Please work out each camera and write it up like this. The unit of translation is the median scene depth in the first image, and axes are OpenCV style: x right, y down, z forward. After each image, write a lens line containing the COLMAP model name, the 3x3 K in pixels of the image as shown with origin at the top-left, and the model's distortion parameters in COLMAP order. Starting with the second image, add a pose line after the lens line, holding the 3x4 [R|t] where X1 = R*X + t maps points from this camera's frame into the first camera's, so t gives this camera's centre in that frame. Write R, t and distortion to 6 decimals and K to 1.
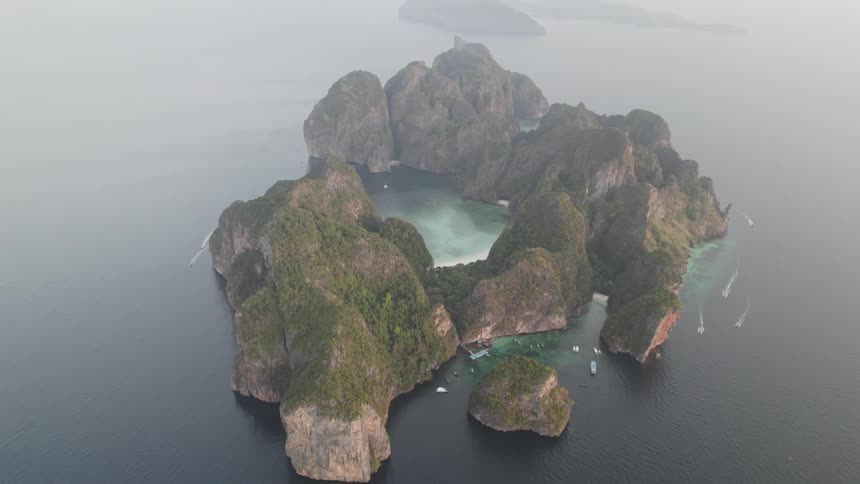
lens RADIAL K [[555.6, 0, 430.0], [0, 555.6, 242.0], [0, 0, 1]] dist [-0.063898, -0.001057]
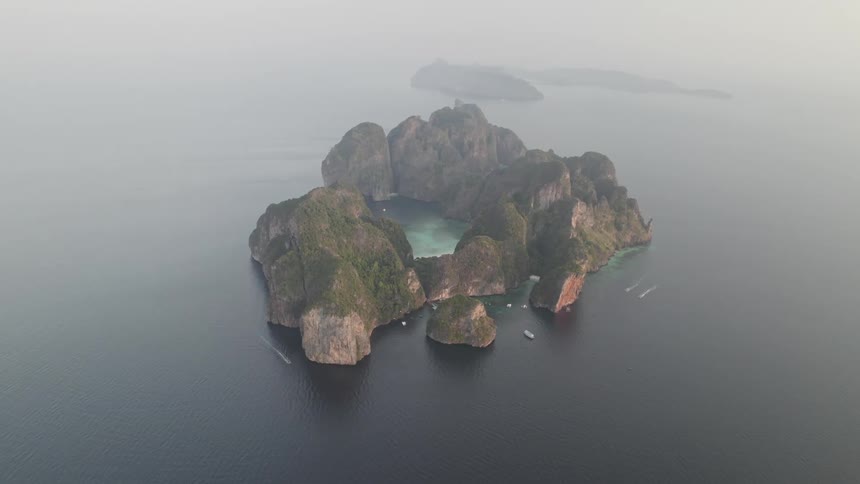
lens RADIAL K [[555.6, 0, 430.0], [0, 555.6, 242.0], [0, 0, 1]] dist [-0.063898, -0.001057]
pose [[0.999561, 0.007299, -0.028704, 0.100441], [-0.010482, 0.993610, -0.112377, 0.191039], [0.027700, 0.112629, 0.993251, -0.410212]]
